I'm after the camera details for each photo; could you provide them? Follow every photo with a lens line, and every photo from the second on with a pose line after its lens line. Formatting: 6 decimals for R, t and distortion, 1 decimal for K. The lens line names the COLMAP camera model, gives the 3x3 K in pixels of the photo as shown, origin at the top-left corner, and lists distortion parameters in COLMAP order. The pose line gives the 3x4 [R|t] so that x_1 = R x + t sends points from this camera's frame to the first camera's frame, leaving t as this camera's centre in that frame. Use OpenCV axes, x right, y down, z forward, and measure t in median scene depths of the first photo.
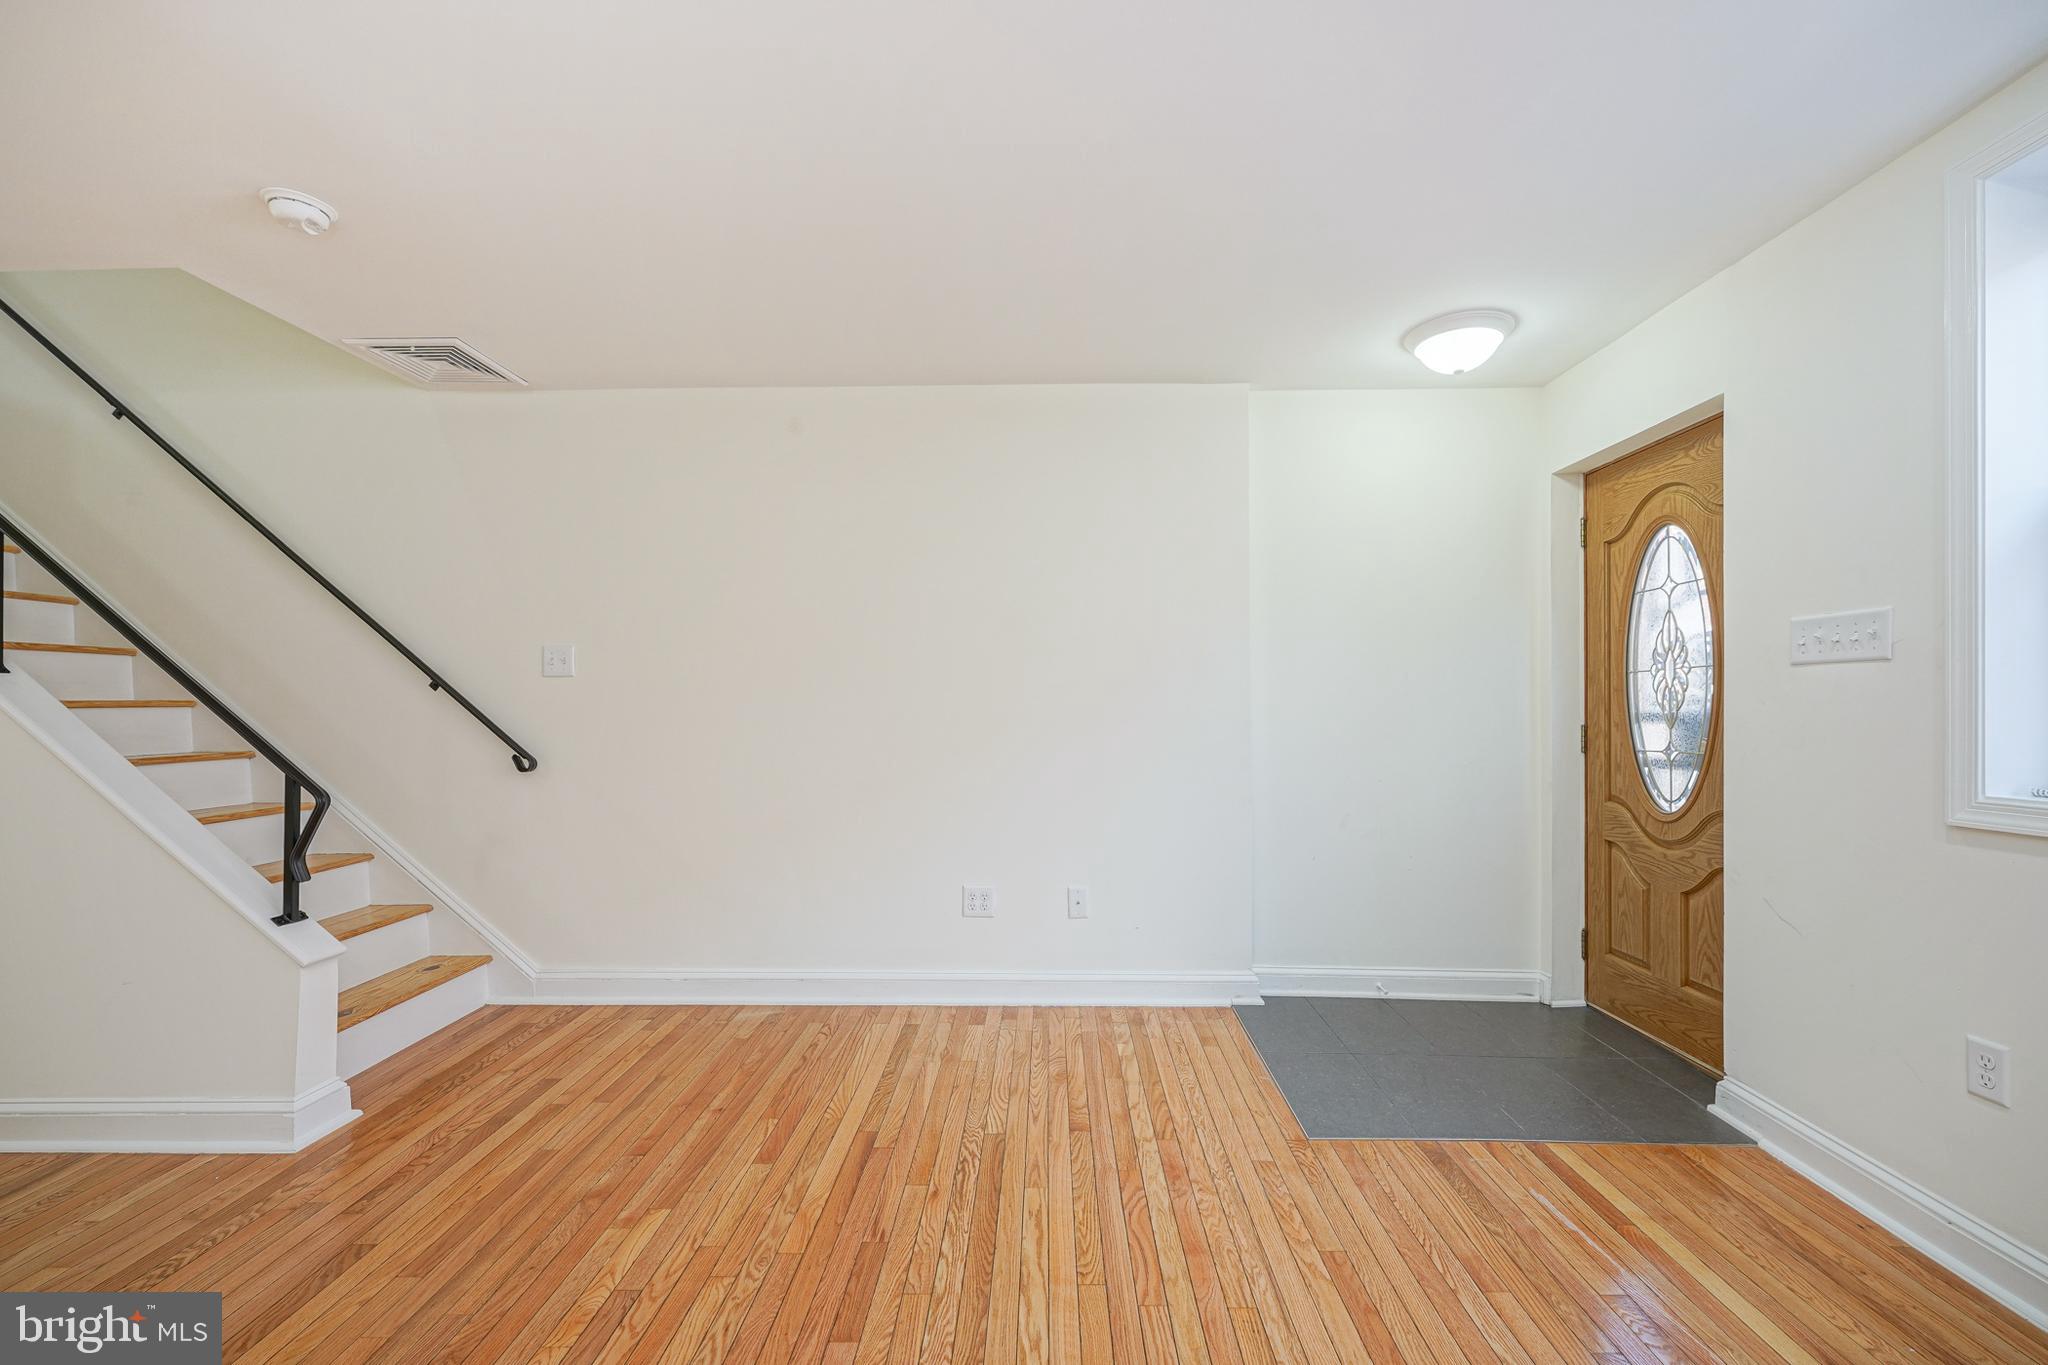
lens RADIAL K [[875.0, 0, 995.2], [0, 875.0, 696.9], [0, 0, 1]] dist [-0.004924, 0.001477]
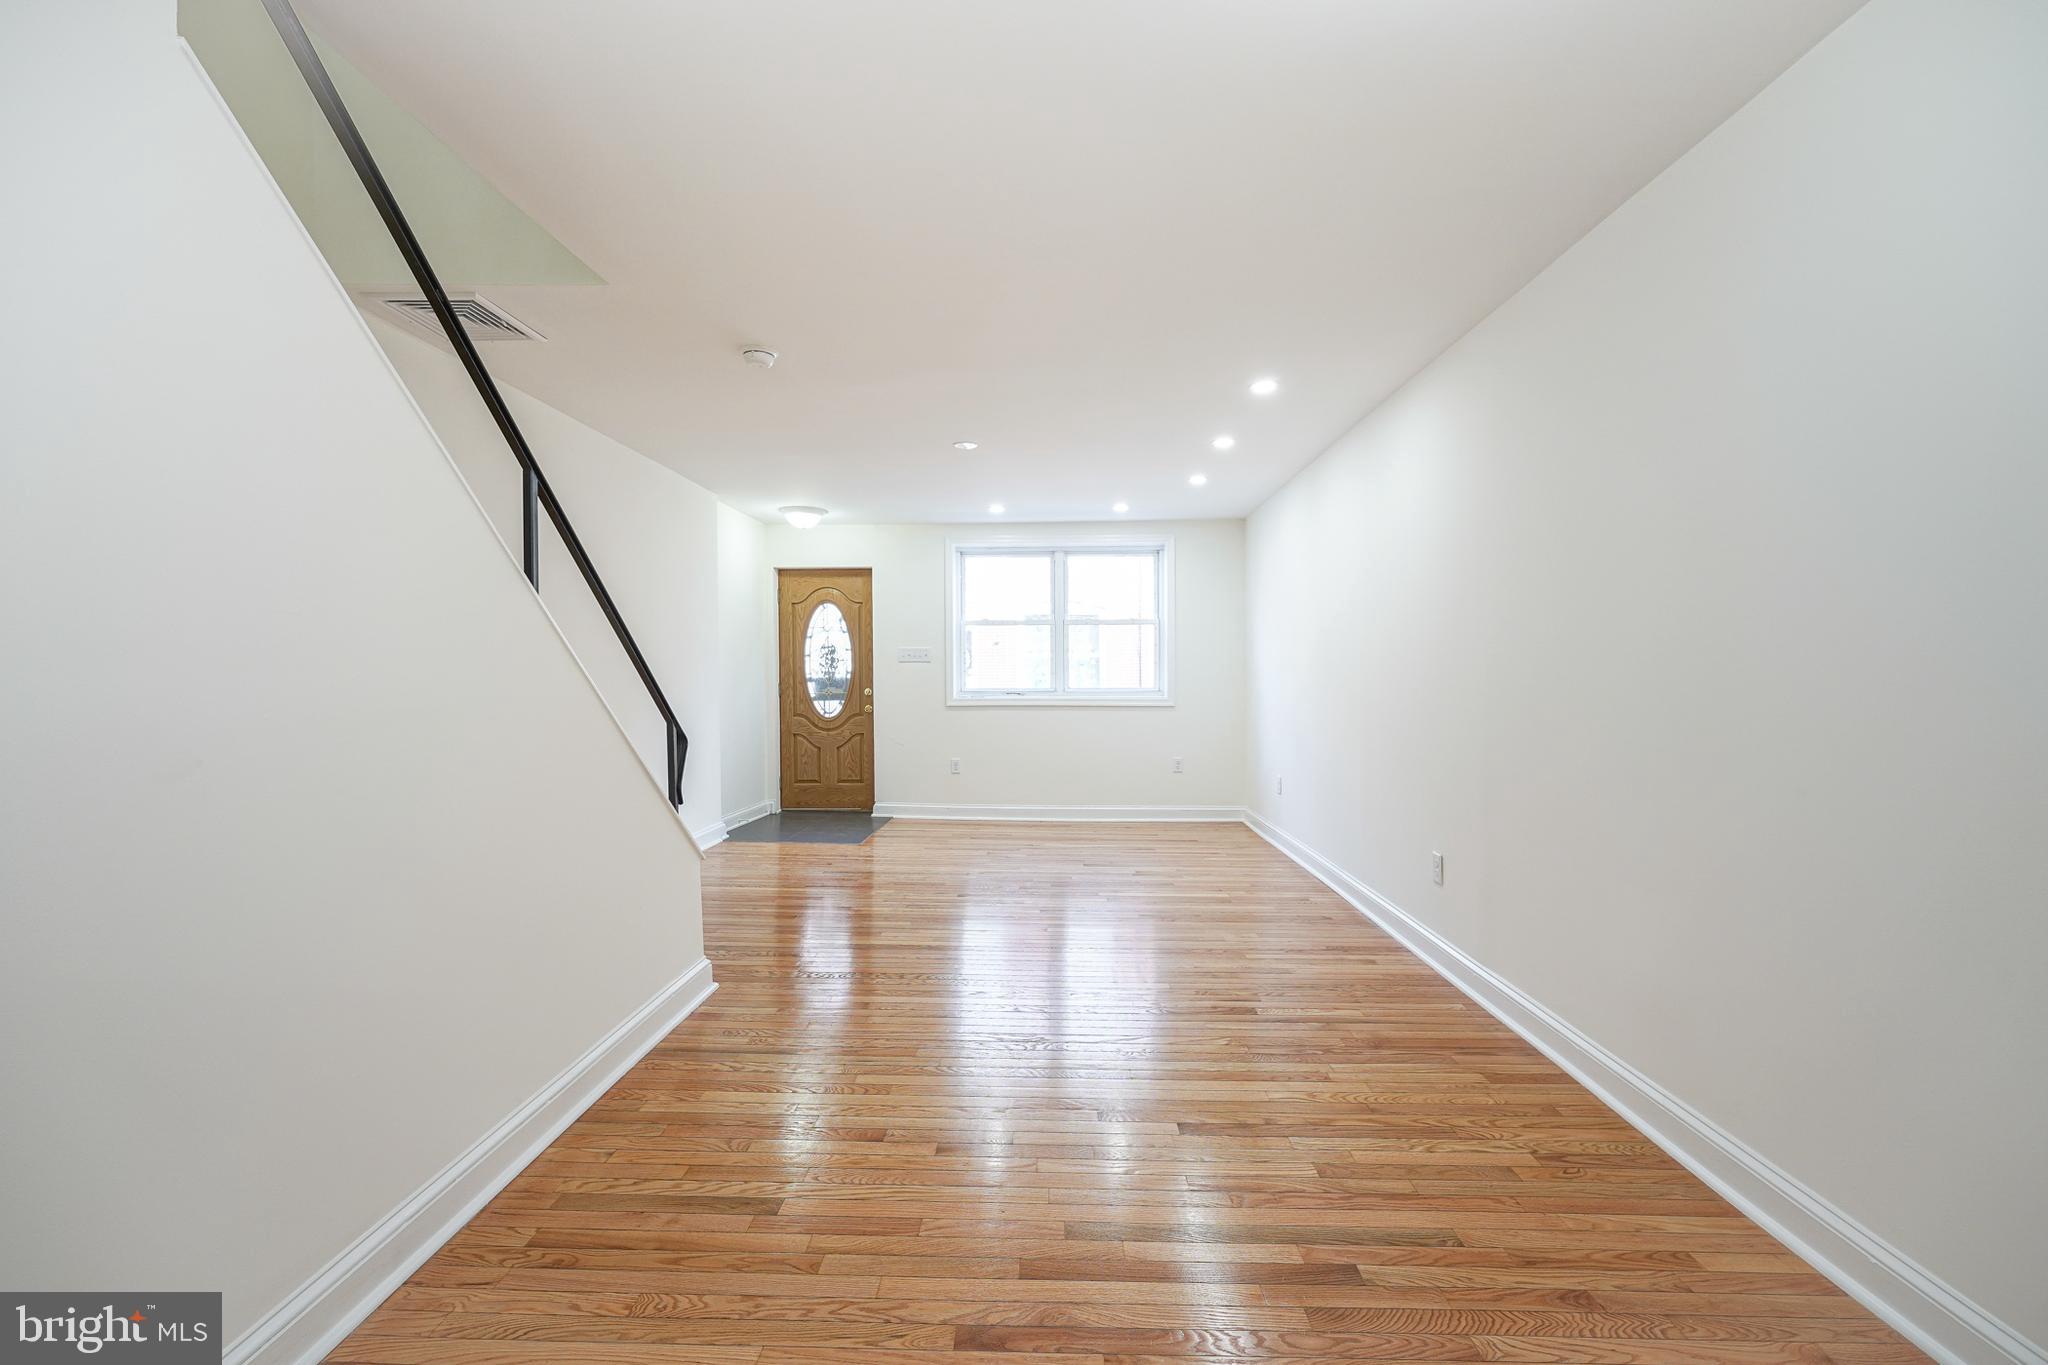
lens RADIAL K [[830.4, 0, 1066.9], [0, 830.4, 703.0], [0, 0, 1]] dist [-0.003257, 0.000166]
pose [[-0.004722, -0.032571, 0.999458, -1.543153], [-0.006863, 0.999447, 0.032538, 0.007070], [-0.999965, -0.006705, -0.004943, 0.299439]]
